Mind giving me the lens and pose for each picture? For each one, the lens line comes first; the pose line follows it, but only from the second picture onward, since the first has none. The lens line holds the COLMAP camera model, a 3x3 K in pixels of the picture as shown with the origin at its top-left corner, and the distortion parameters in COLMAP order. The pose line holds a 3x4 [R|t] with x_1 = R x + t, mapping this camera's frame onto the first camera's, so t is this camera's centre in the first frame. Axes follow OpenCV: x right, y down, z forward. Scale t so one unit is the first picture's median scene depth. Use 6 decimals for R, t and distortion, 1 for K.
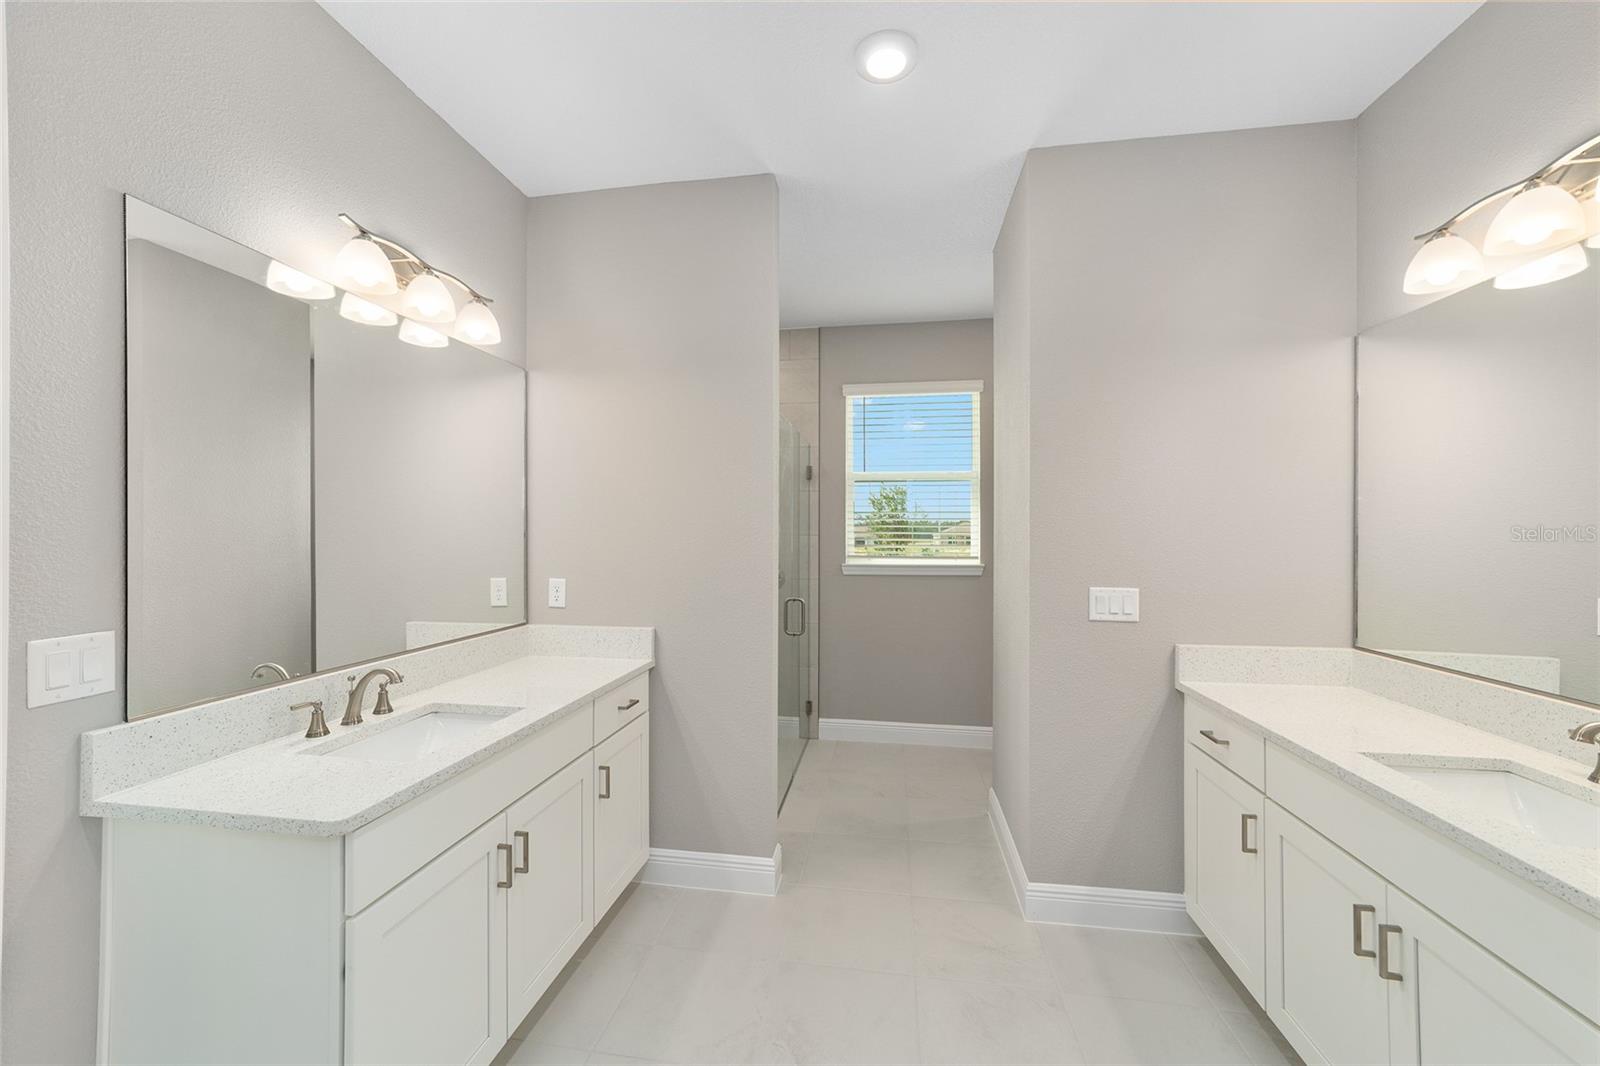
lens RADIAL K [[613.1, 0, 797.2], [0, 613.1, 528.9], [0, 0, 1]] dist [-0.011864, 0.004093]
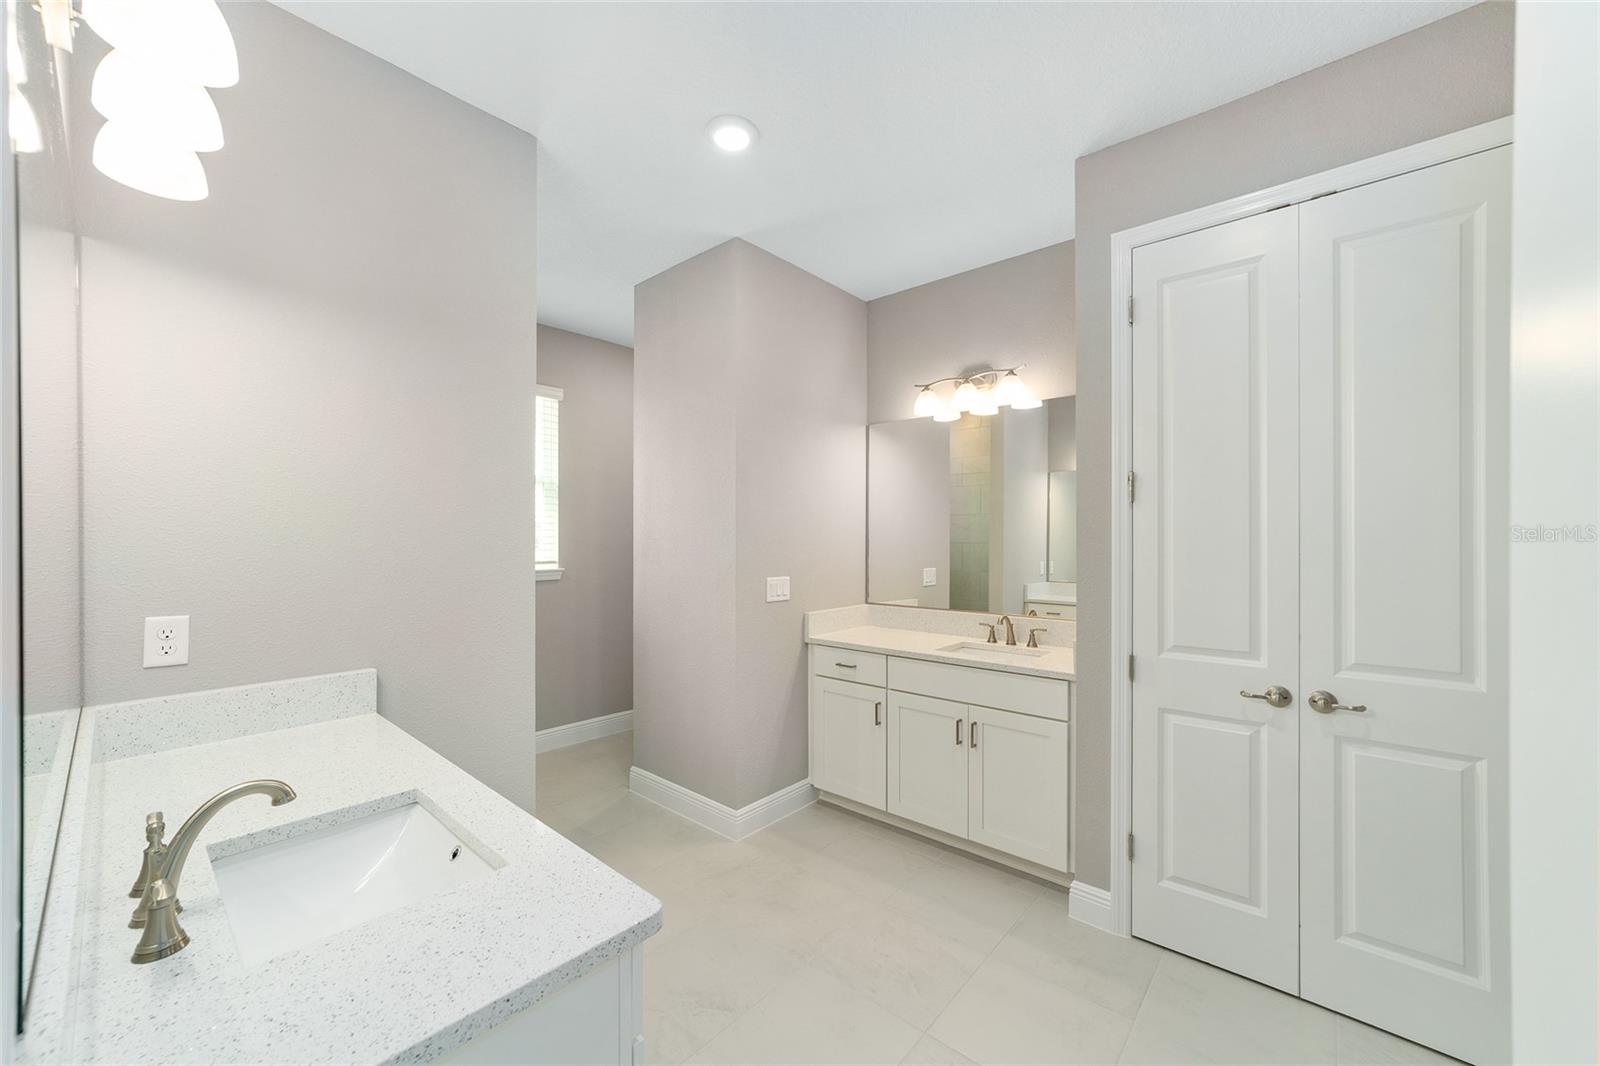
lens RADIAL K [[613.1, 0, 796.2], [0, 613.1, 532.7], [0, 0, 1]] dist [-0.011864, 0.004093]
pose [[0.531512, 0.007751, 0.847015, -0.671275], [-0.007207, 0.999963, -0.004628, 0.000253], [-0.847020, -0.003645, 0.531549, 0.221015]]
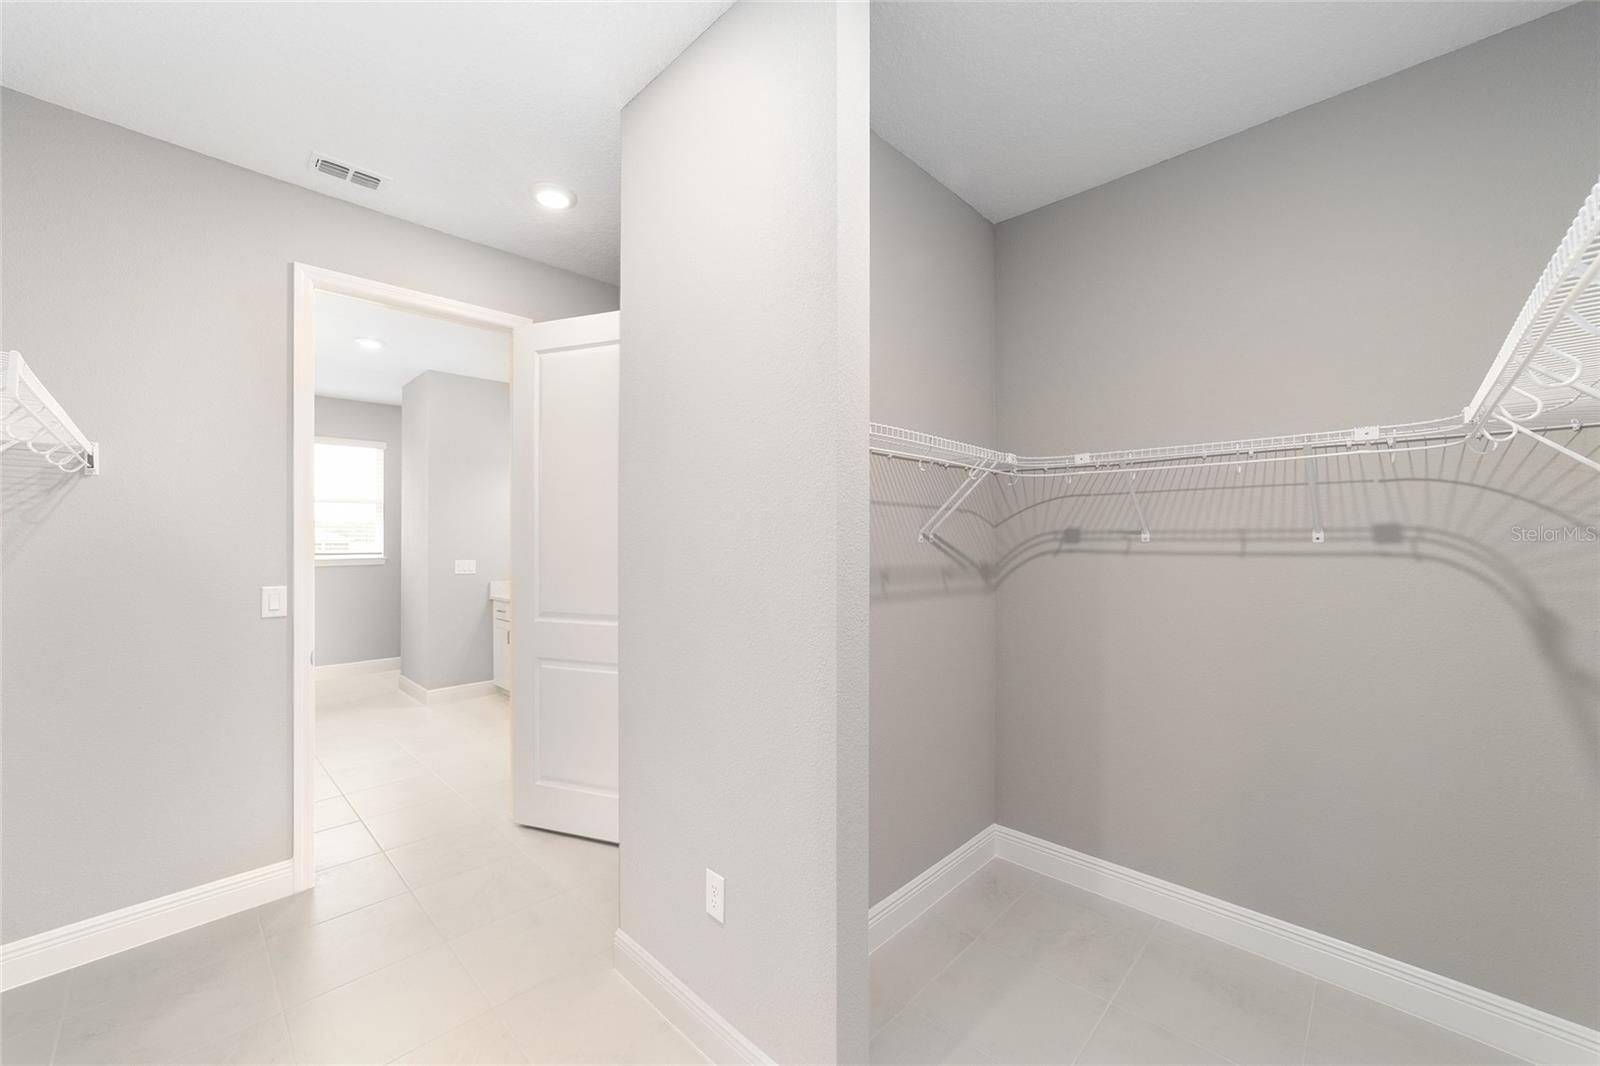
lens RADIAL K [[613.1, 0, 813.3], [0, 613.1, 533.3], [0, 0, 1]] dist [-0.011864, 0.004093]
pose [[0.565393, 0.007234, 0.824790, -0.720773], [-0.005869, 0.999972, -0.004747, -0.007372], [-0.824801, -0.002156, 0.565420, -1.552077]]
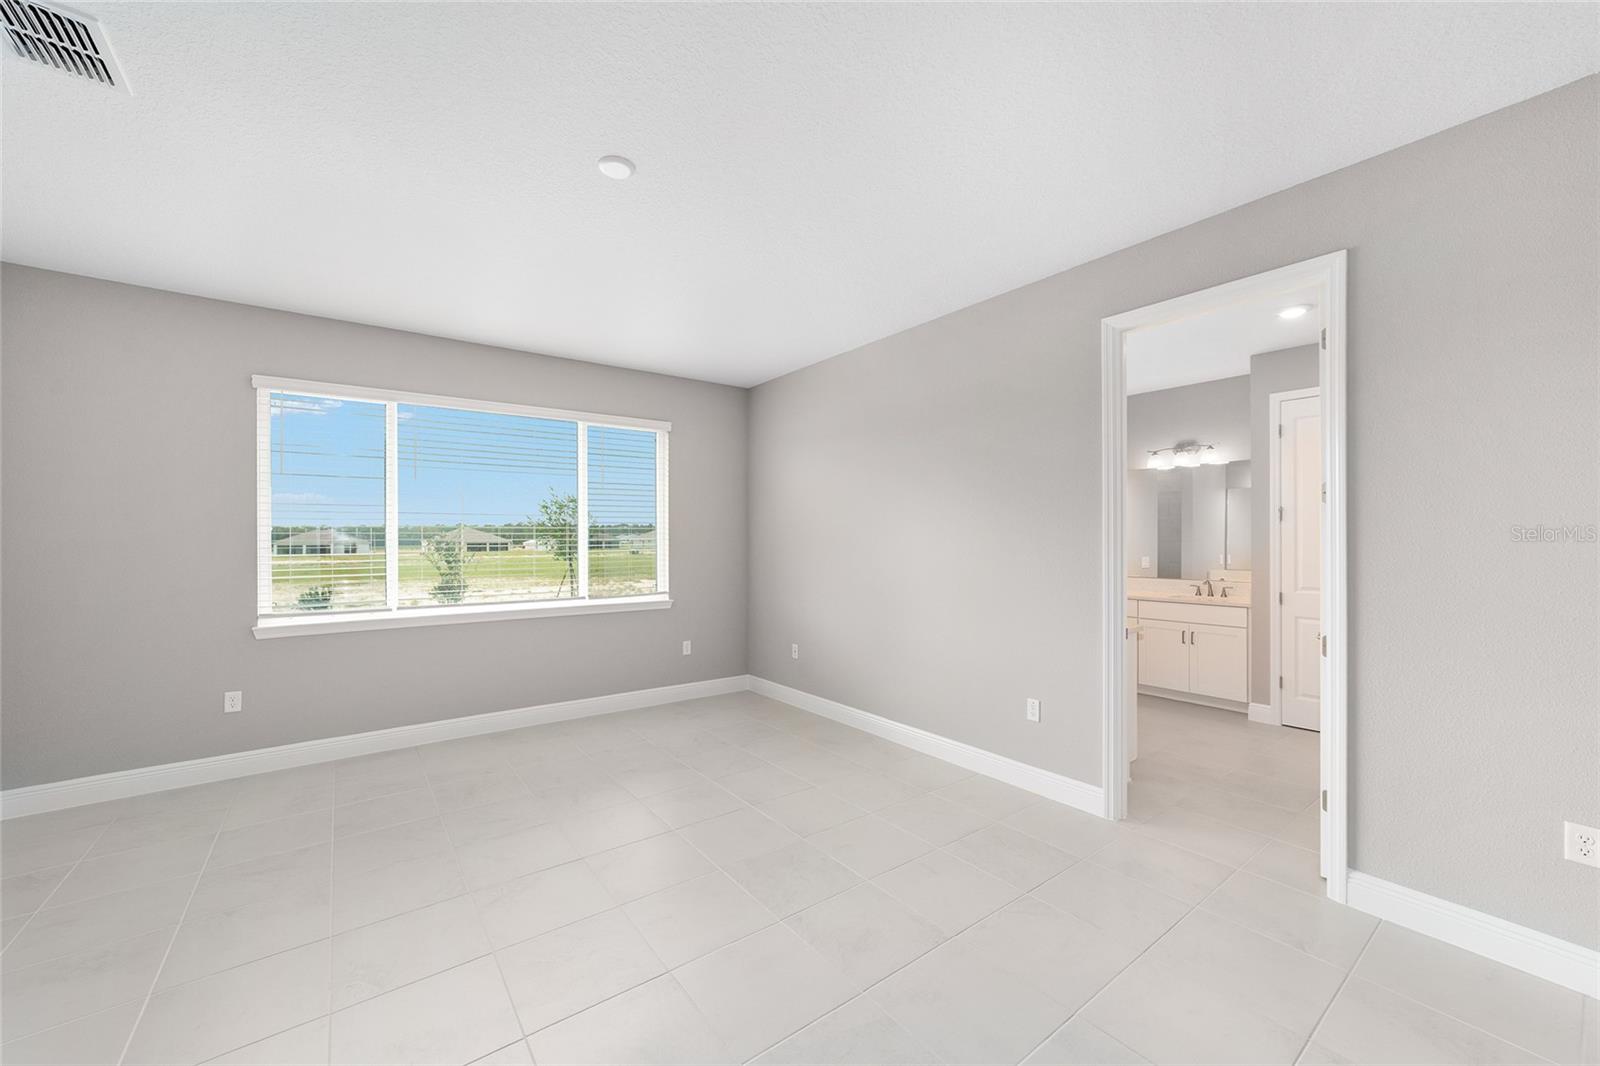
lens RADIAL K [[613.1, 0, 786.7], [0, 613.1, 532.2], [0, 0, 1]] dist [-0.011864, 0.004093]
pose [[0.703389, 0.004677, 0.710790, -2.286588], [-0.003681, 0.999989, -0.002937, -0.007519], [-0.710796, -0.000551, 0.703398, 0.013445]]
